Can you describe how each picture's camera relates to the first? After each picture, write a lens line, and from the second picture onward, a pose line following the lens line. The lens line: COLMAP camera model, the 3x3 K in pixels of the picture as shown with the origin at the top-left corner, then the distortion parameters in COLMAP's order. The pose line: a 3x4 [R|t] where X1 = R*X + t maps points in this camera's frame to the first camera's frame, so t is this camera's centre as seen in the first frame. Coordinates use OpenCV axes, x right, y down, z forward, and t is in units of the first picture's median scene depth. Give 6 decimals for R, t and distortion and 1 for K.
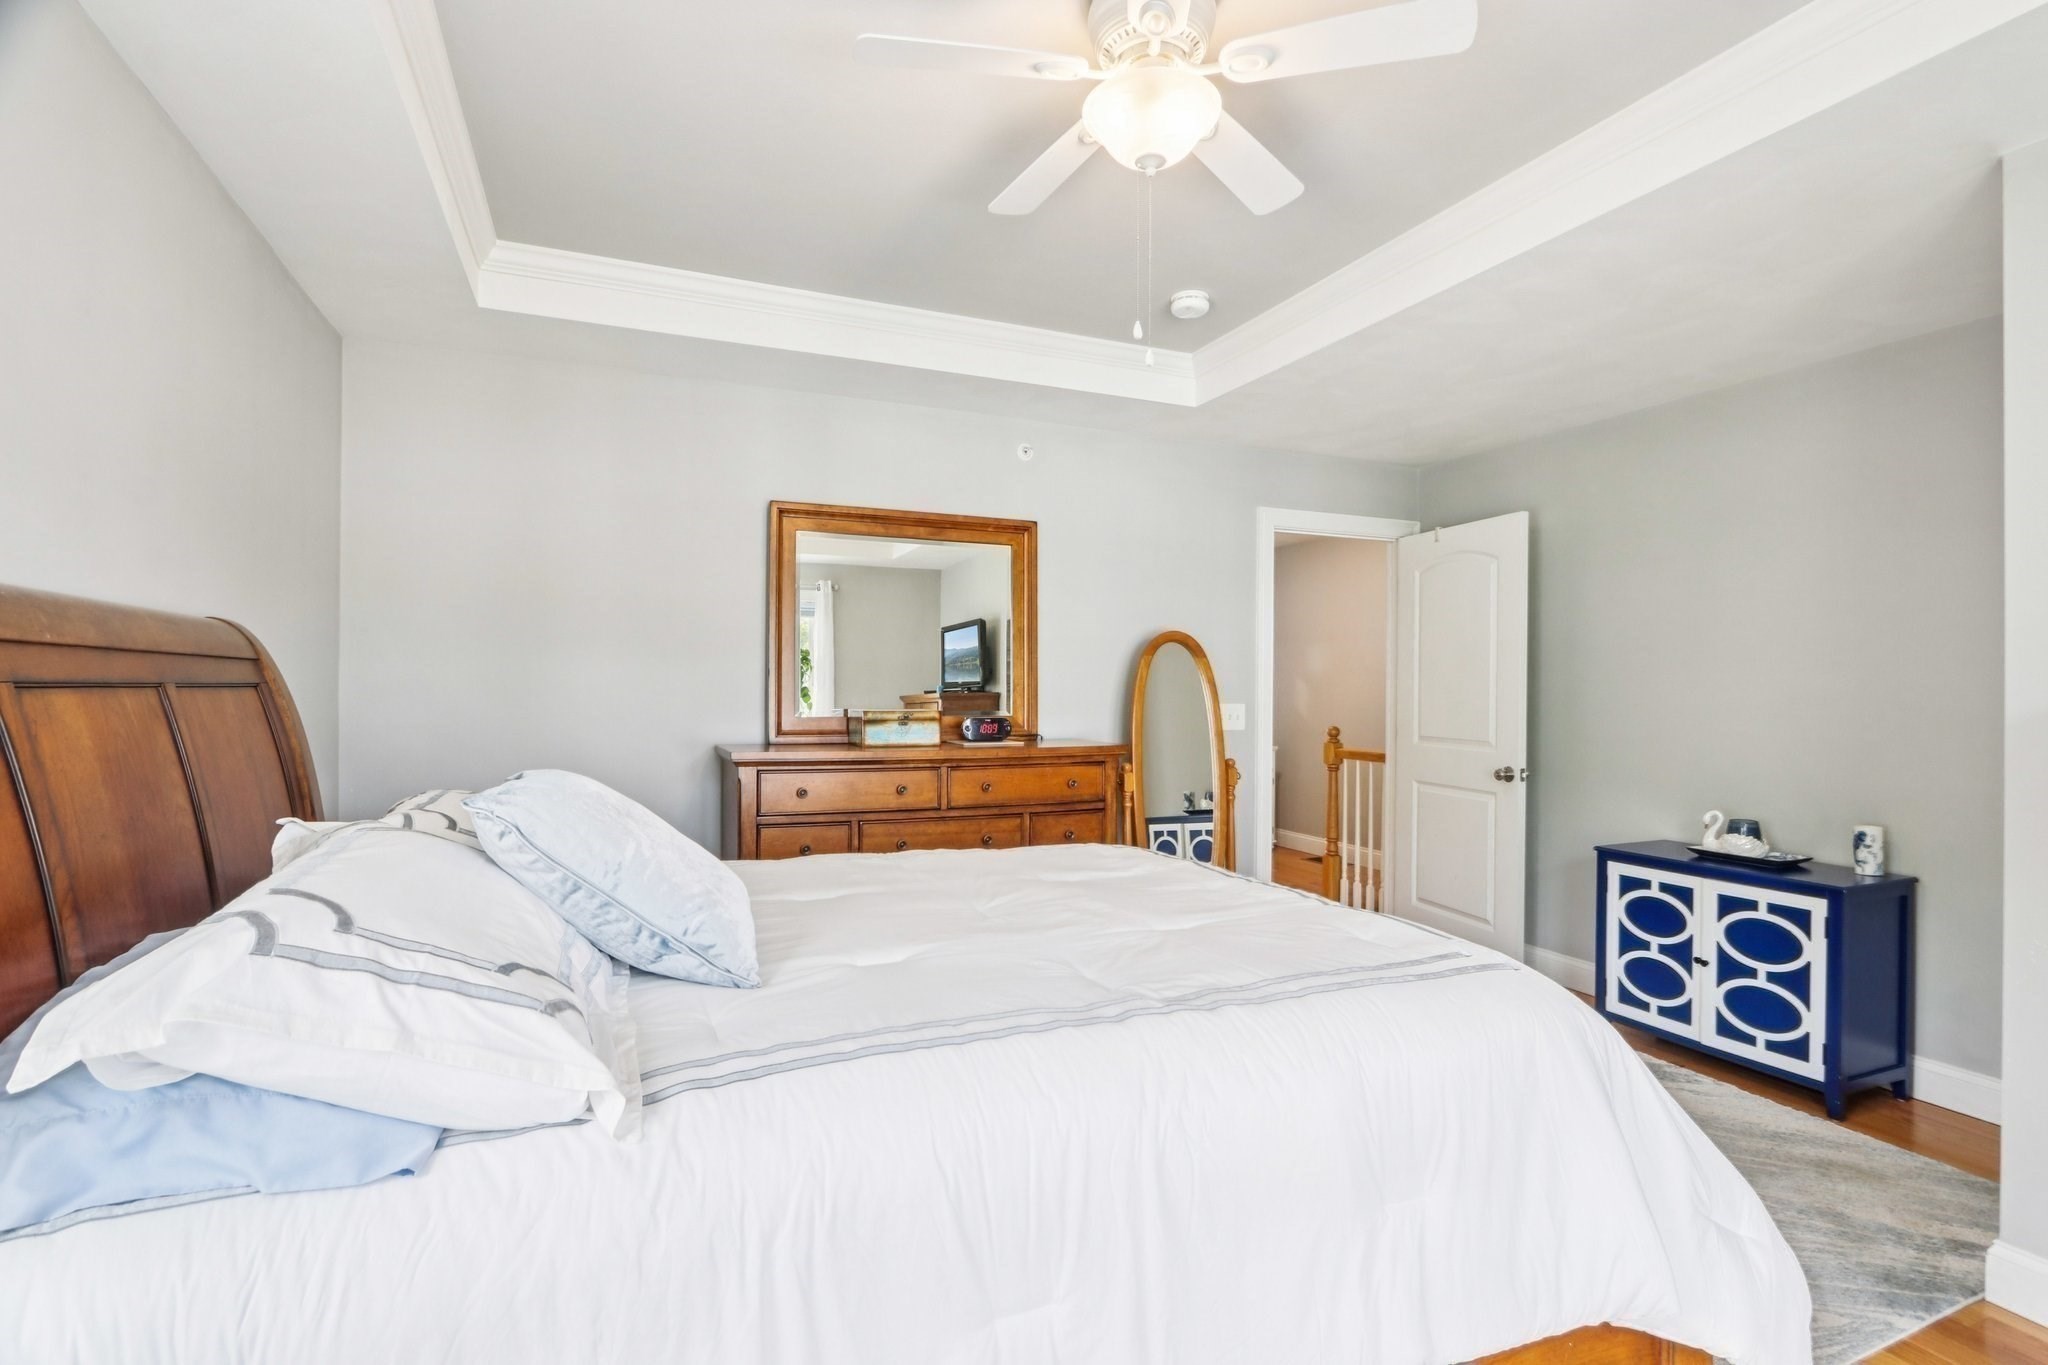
lens RADIAL K [[960.4, 0, 1028.4], [0, 960.4, 687.5], [0, 0, 1]] dist [-0.019238, 0.002785]
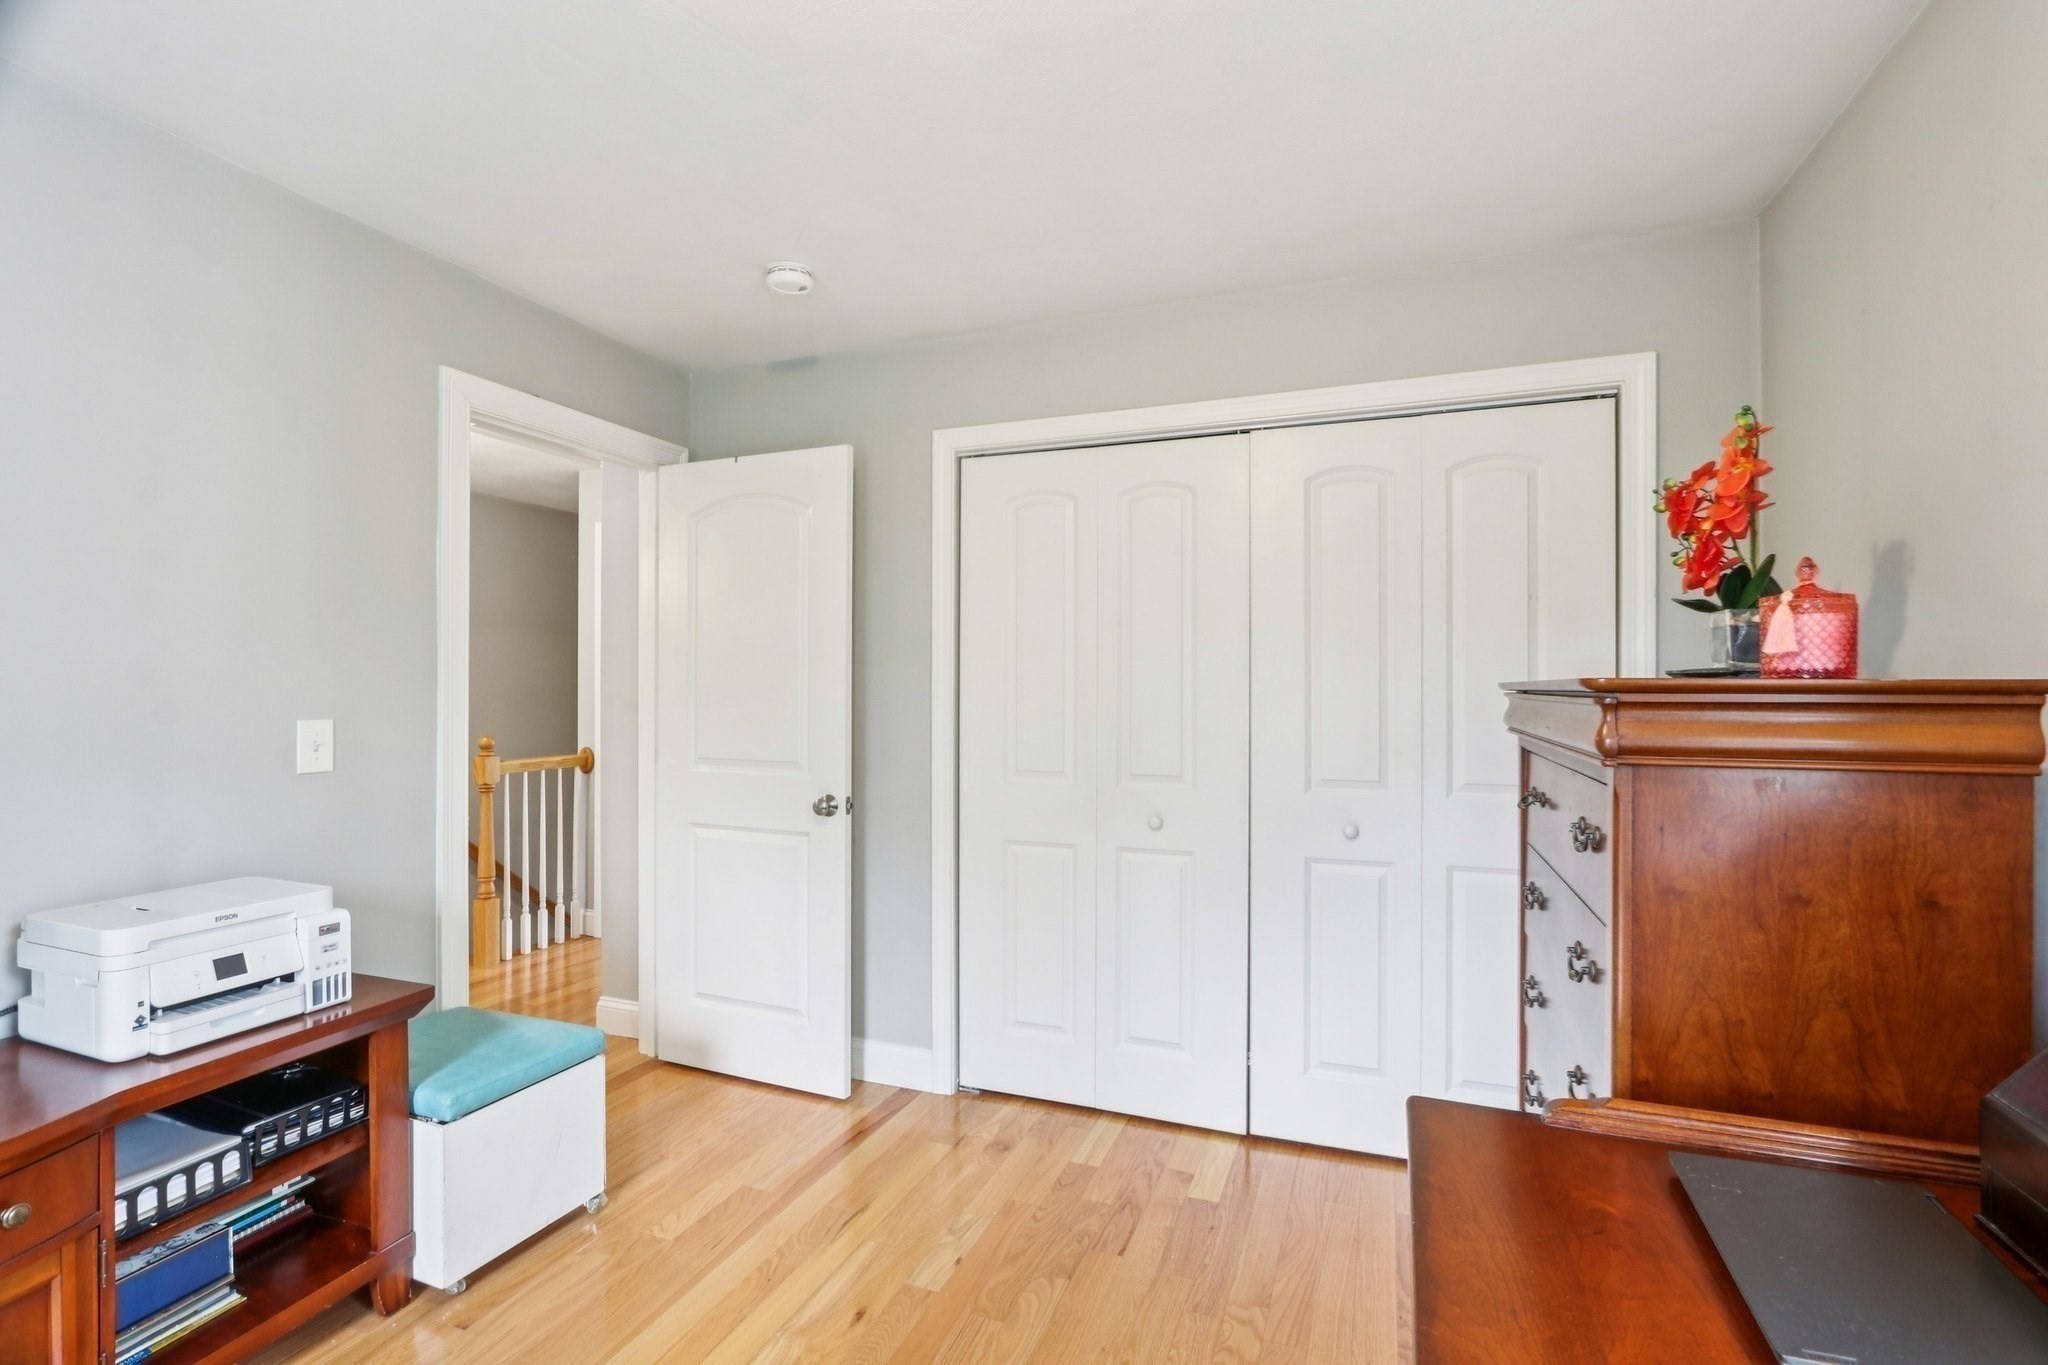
lens RADIAL K [[960.4, 0, 1022.8], [0, 960.4, 683.4], [0, 0, 1]] dist [-0.019238, 0.002785]
pose [[0.679384, 0.001887, 0.733781, 0.074020], [-0.002225, 0.999997, -0.000512, -0.000545], [-0.733780, -0.001285, 0.679386, 0.406598]]
